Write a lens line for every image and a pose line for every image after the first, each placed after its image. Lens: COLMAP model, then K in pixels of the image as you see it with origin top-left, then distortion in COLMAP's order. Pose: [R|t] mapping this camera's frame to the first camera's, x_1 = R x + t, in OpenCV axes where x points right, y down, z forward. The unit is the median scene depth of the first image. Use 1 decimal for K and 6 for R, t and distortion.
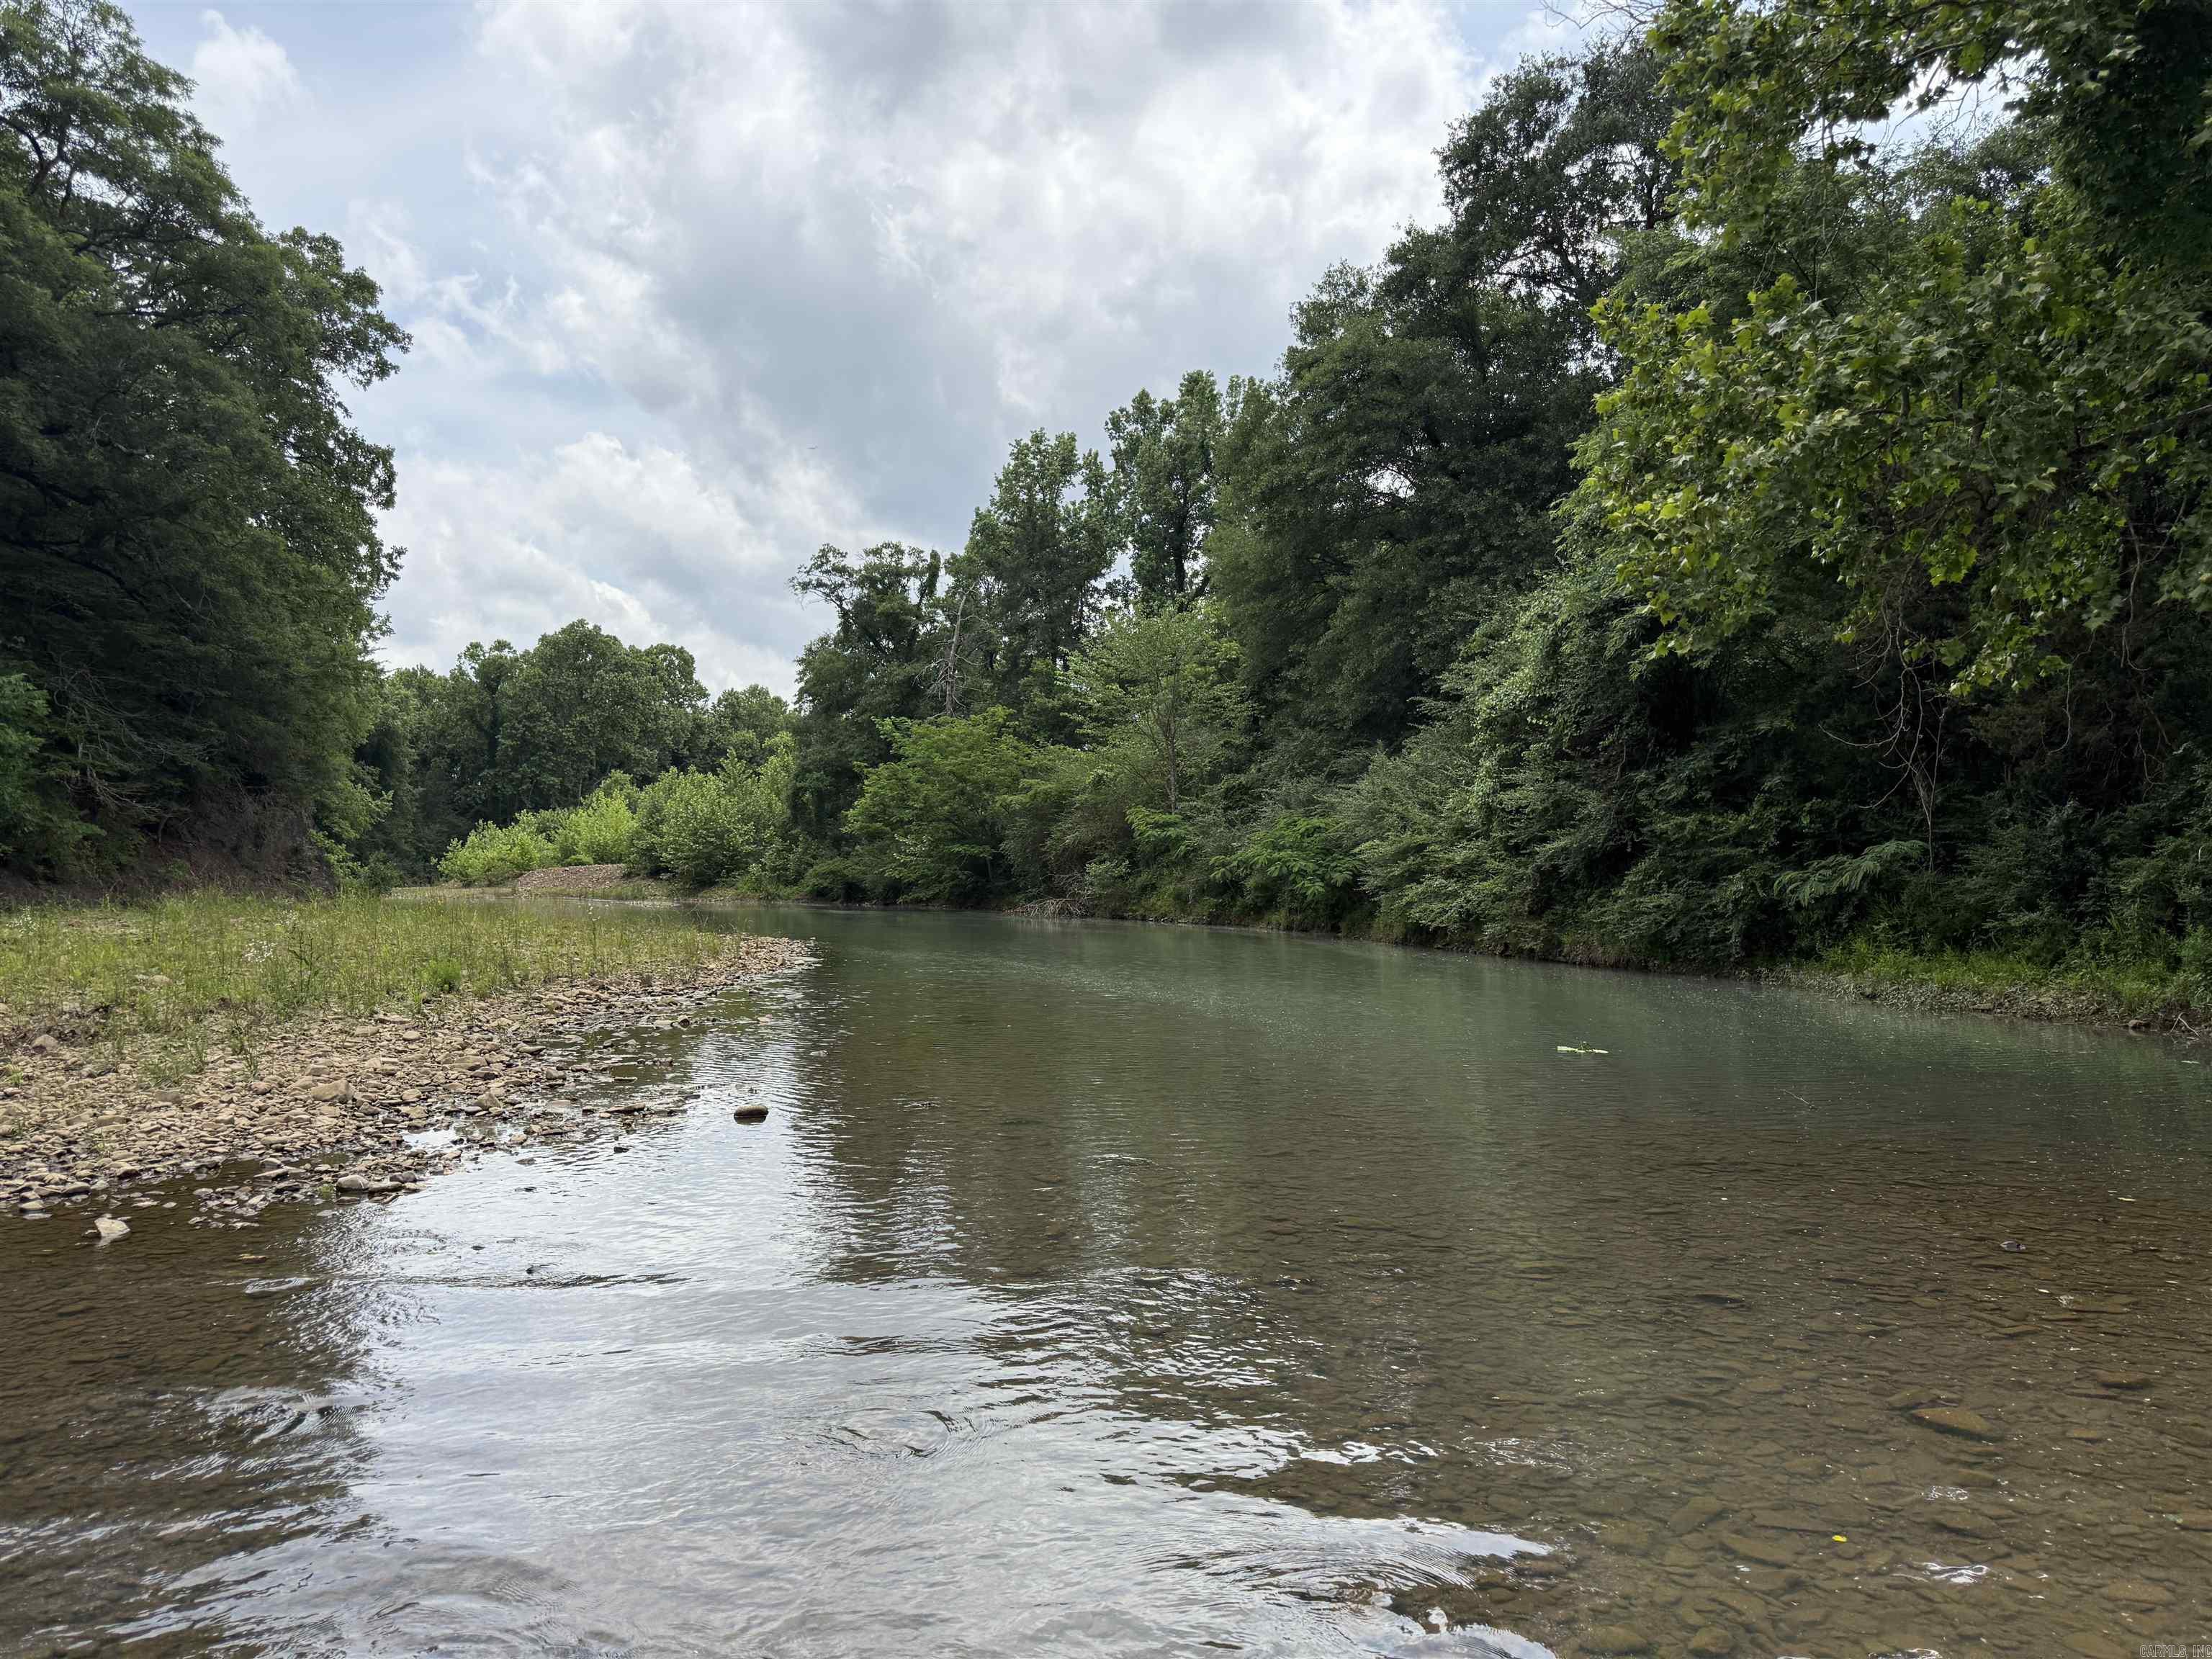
lens RADIAL K [[1522.4, 0, 1106.0], [0, 1522.4, 829.5], [0, 0, 1]] dist [0.068246, -0.000346]
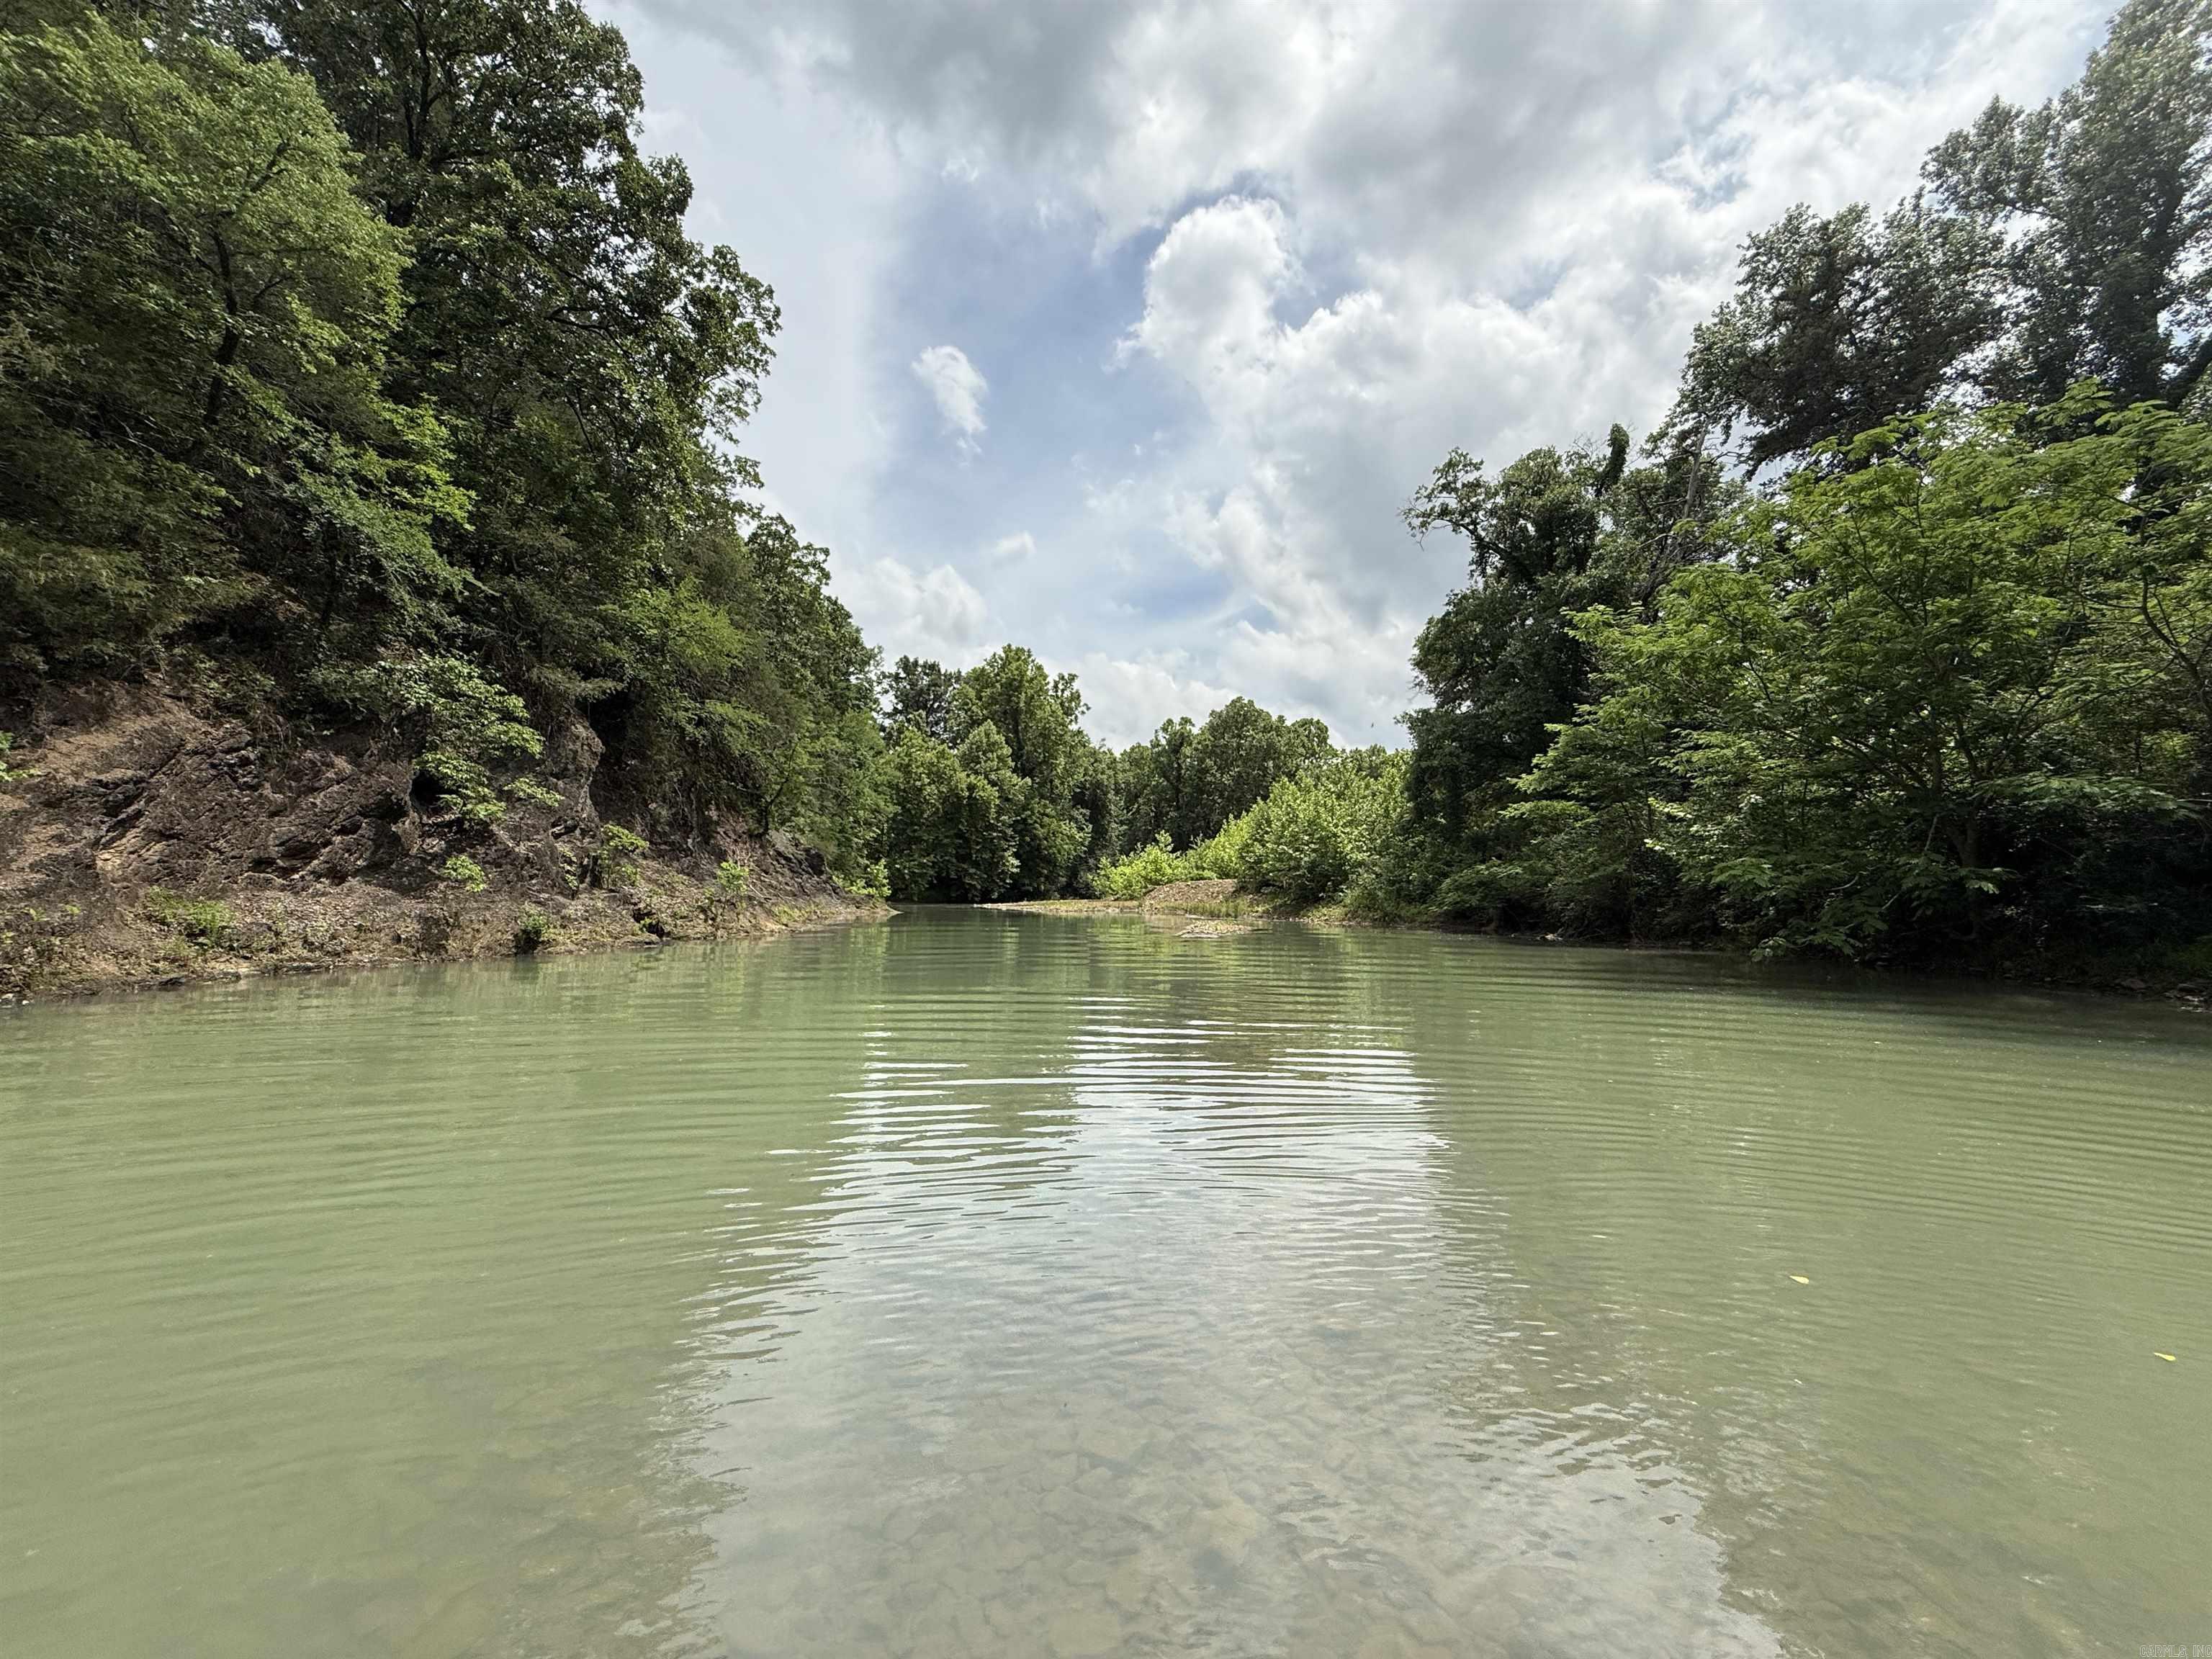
lens RADIAL K [[903.4, 0, 1106.0], [0, 903.4, 829.5], [0, 0, 1]] dist [-0.000966, -0.000062]
pose [[0.866901, -0.030524, -0.497544, -0.112814], [0.009232, 0.998935, -0.045197, 0.018620], [0.498394, 0.034588, 0.866260, 0.520321]]
